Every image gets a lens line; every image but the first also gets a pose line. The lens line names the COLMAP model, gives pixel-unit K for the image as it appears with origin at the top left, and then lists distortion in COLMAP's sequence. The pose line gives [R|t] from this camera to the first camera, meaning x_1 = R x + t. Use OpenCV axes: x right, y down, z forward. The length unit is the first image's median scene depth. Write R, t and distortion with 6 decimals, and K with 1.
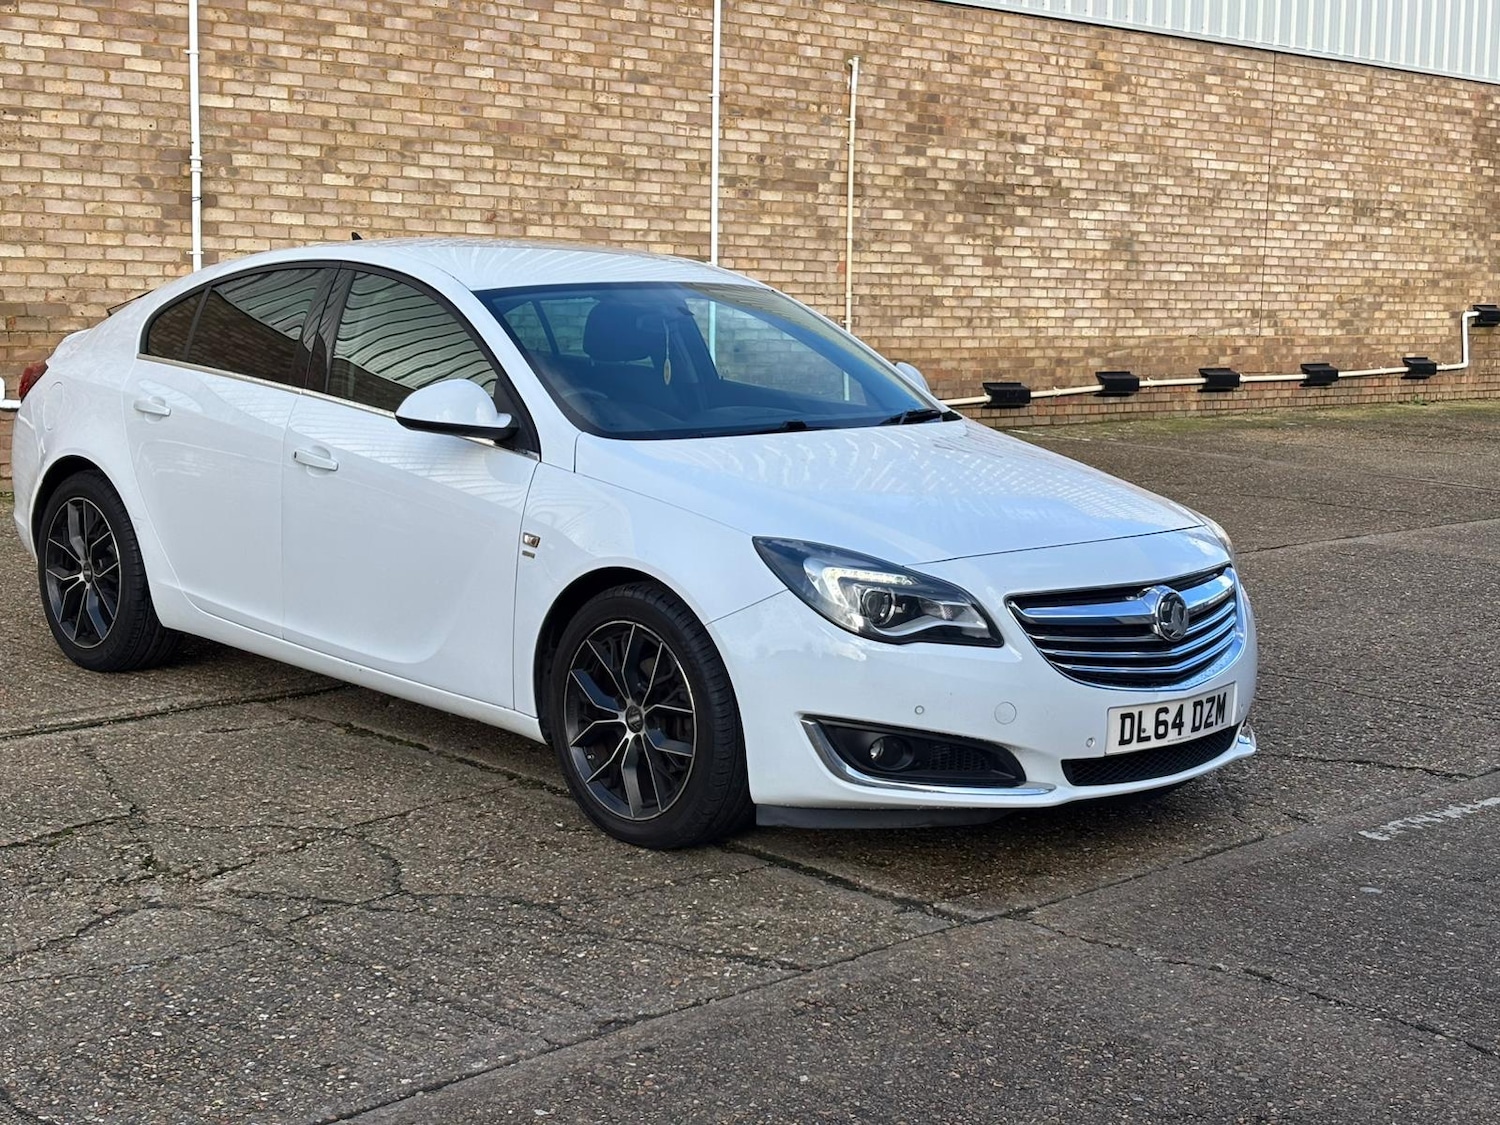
lens RADIAL K [[2219.0, 0, 772.6], [0, 2219.0, 556.2], [0, 0, 1]] dist [0.235902, -0.889444]
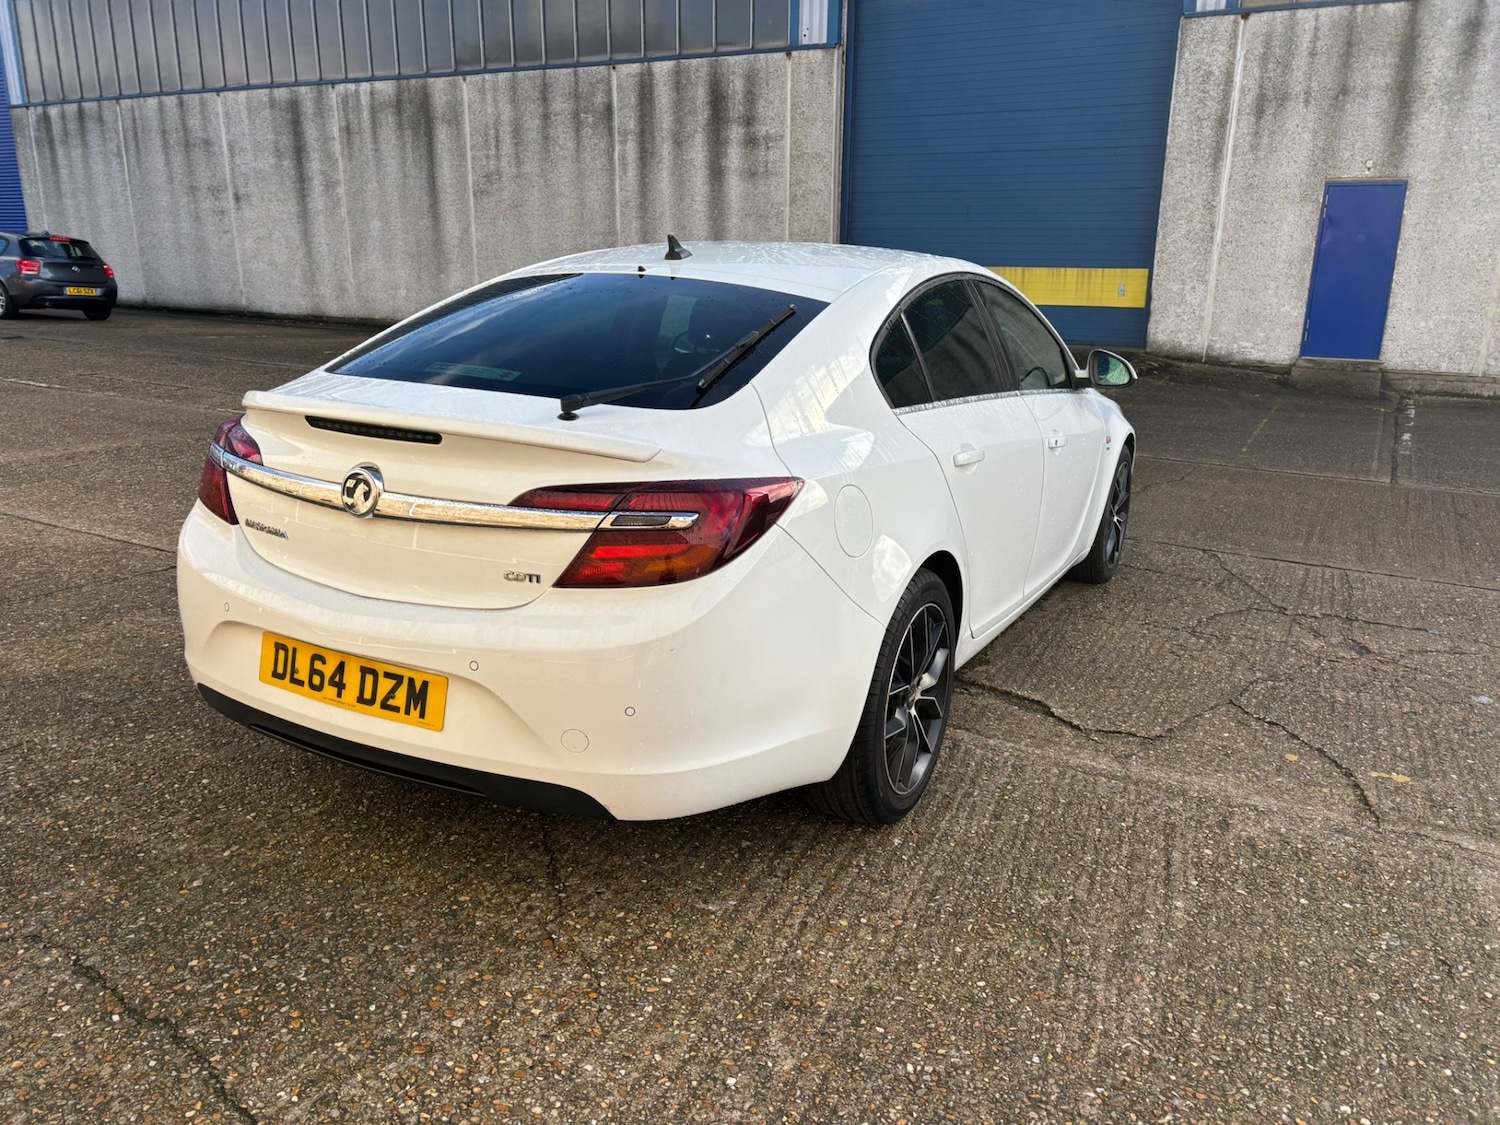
lens RADIAL K [[1134.1, 0, 744.1], [0, 1134.1, 562.1], [0, 0, 1]] dist [0.064056, -0.071985]
pose [[-0.301441, -0.279055, 0.911736, -0.331753], [0.100260, 0.941636, 0.321355, -0.088869], [-0.948199, 0.188280, -0.255870, 0.599652]]
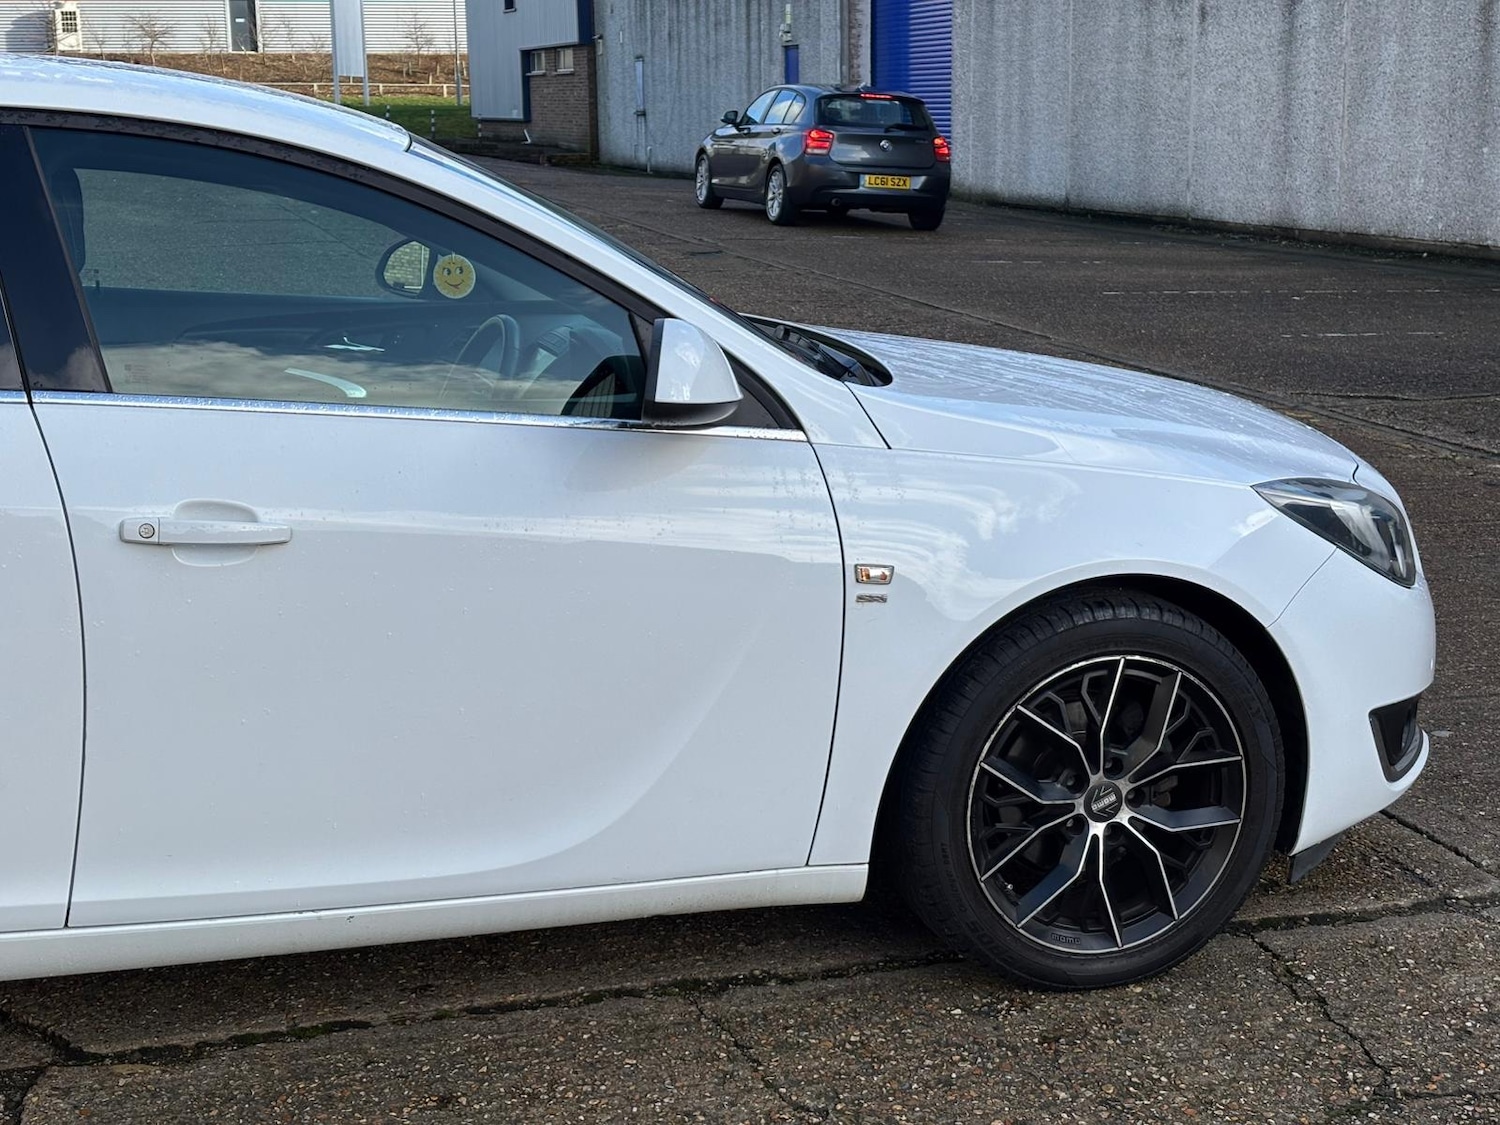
lens RADIAL K [[2215.9, 0, 736.5], [0, 2215.9, 564.9], [0, 0, 1]] dist [0.221305, -0.826338]
pose [[0.438218, -0.208873, 0.874264, -0.257655], [0.129096, 0.977168, 0.168749, -0.045943], [-0.889550, 0.038915, 0.455177, 0.307768]]
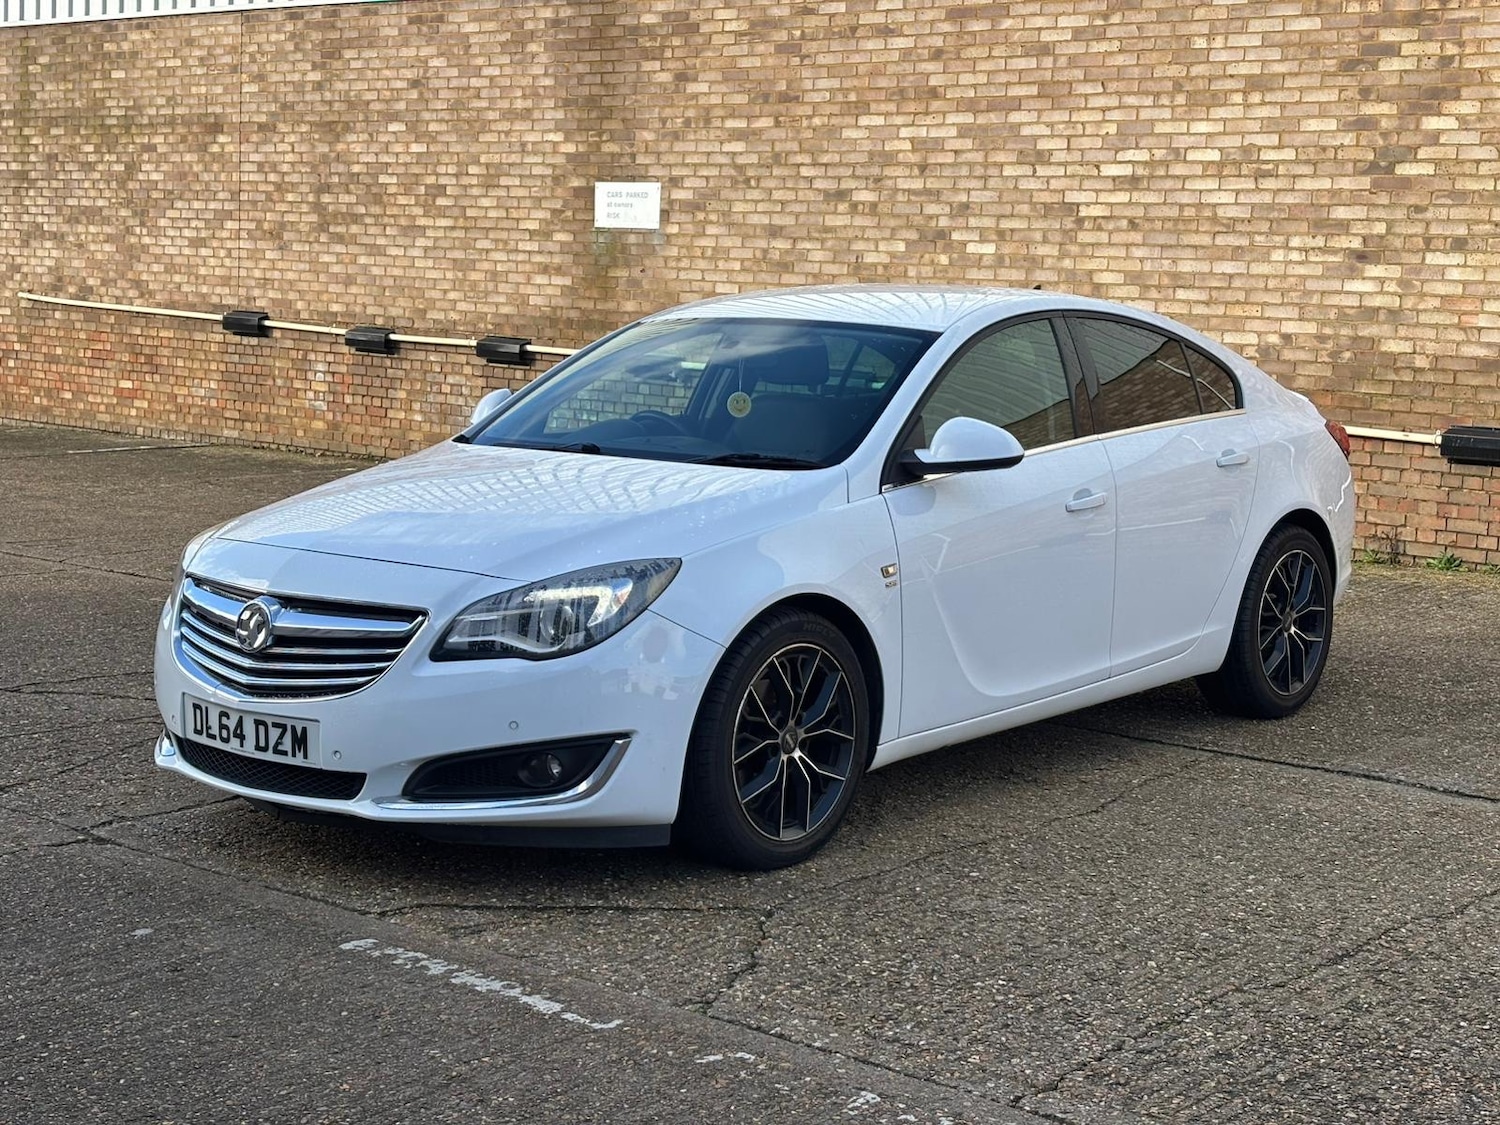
lens RADIAL K [[2216.3, 0, 730.3], [0, 2216.3, 554.8], [0, 0, 1]] dist [0.225139, -0.837141]
pose [[0.101085, 0.097868, -0.990052, 0.449304], [-0.157952, 0.984106, 0.081153, -0.045316], [0.982259, 0.148178, 0.114936, 0.413738]]
